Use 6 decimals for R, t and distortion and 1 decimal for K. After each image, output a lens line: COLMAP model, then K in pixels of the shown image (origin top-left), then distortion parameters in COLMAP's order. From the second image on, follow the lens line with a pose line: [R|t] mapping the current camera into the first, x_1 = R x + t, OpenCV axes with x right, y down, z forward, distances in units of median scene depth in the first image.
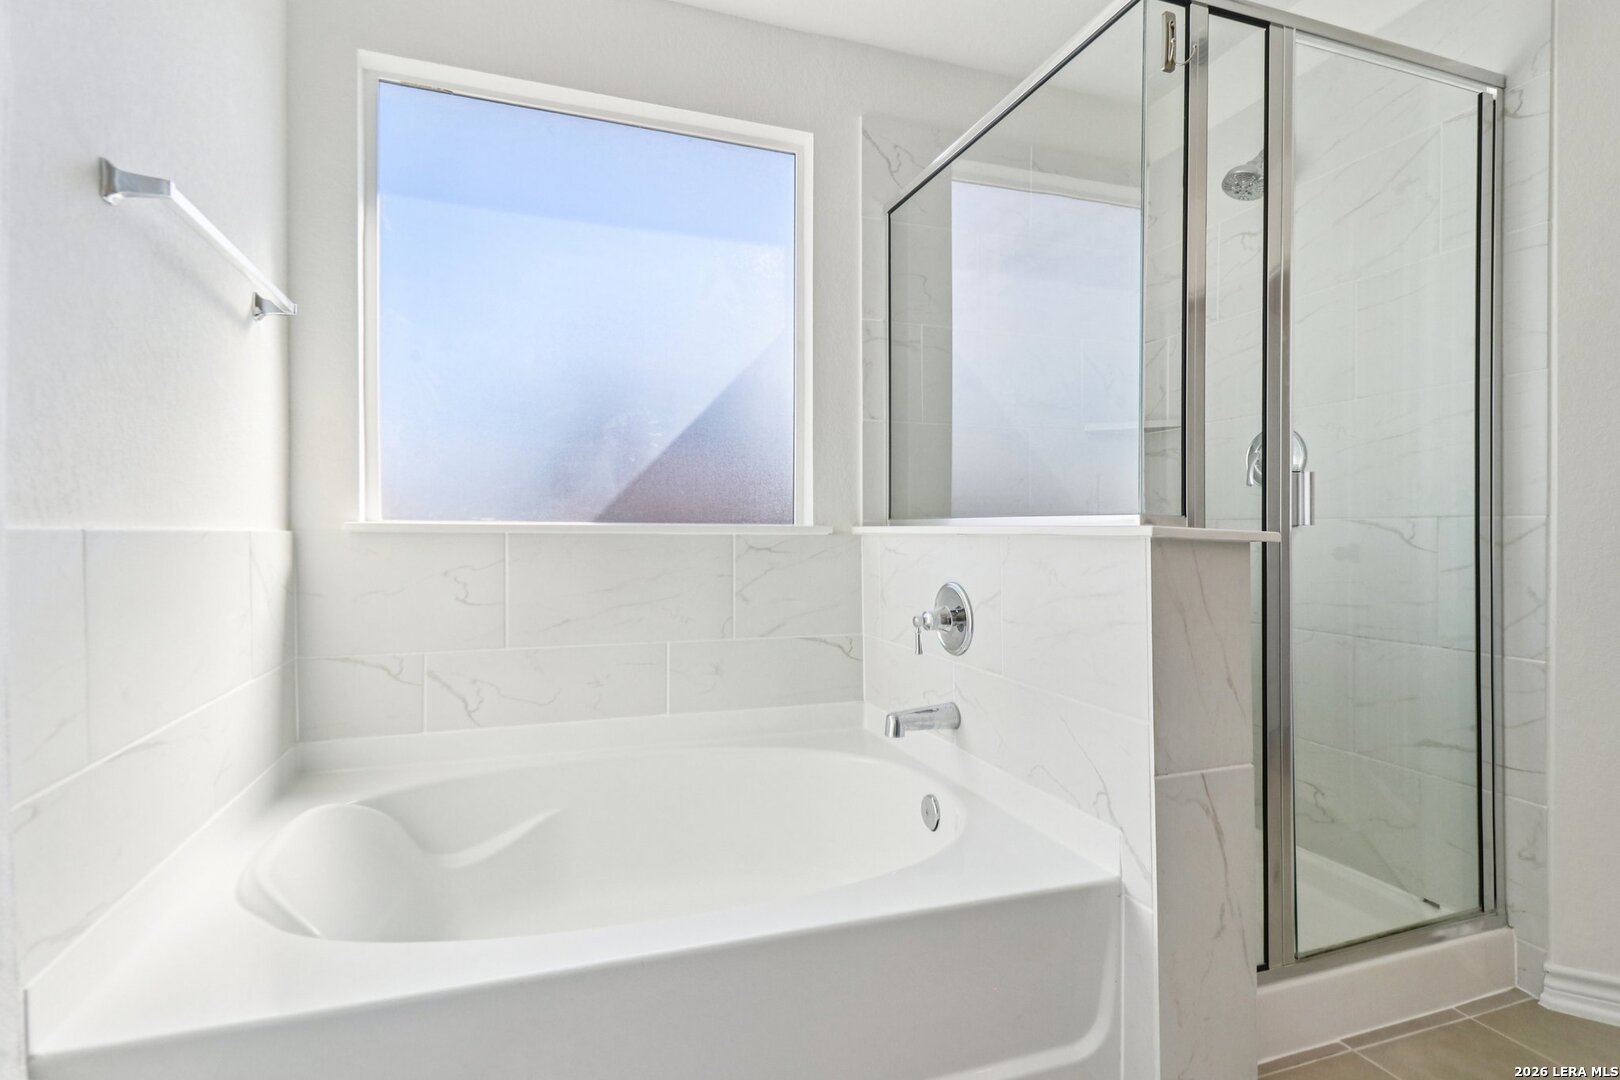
lens RADIAL K [[763.3, 0, 810.7], [0, 763.3, 543.3], [0, 0, 1]] dist [-0.006043, -0.009858]
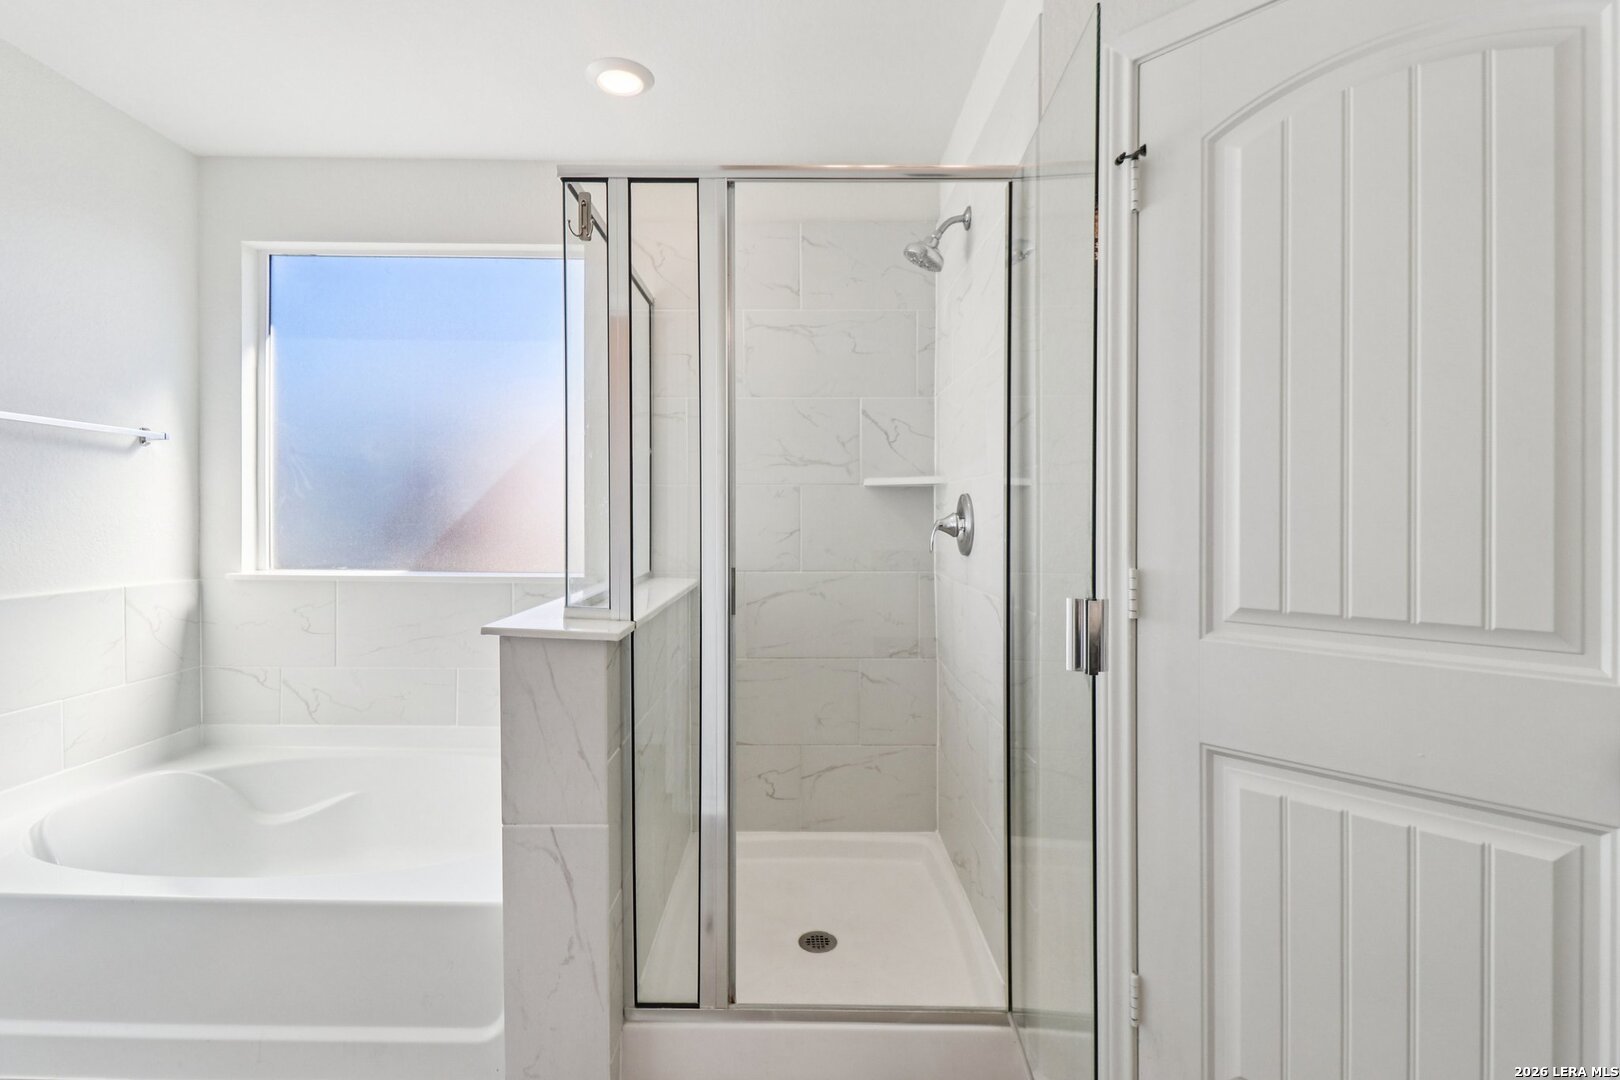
lens RADIAL K [[763.3, 0, 805.7], [0, 763.3, 533.5], [0, 0, 1]] dist [-0.006043, -0.009858]
pose [[0.951633, 0.010179, -0.307067, 0.958416], [-0.009279, 0.999947, 0.004389, -0.133545], [0.307096, -0.001328, 0.951678, -0.026821]]
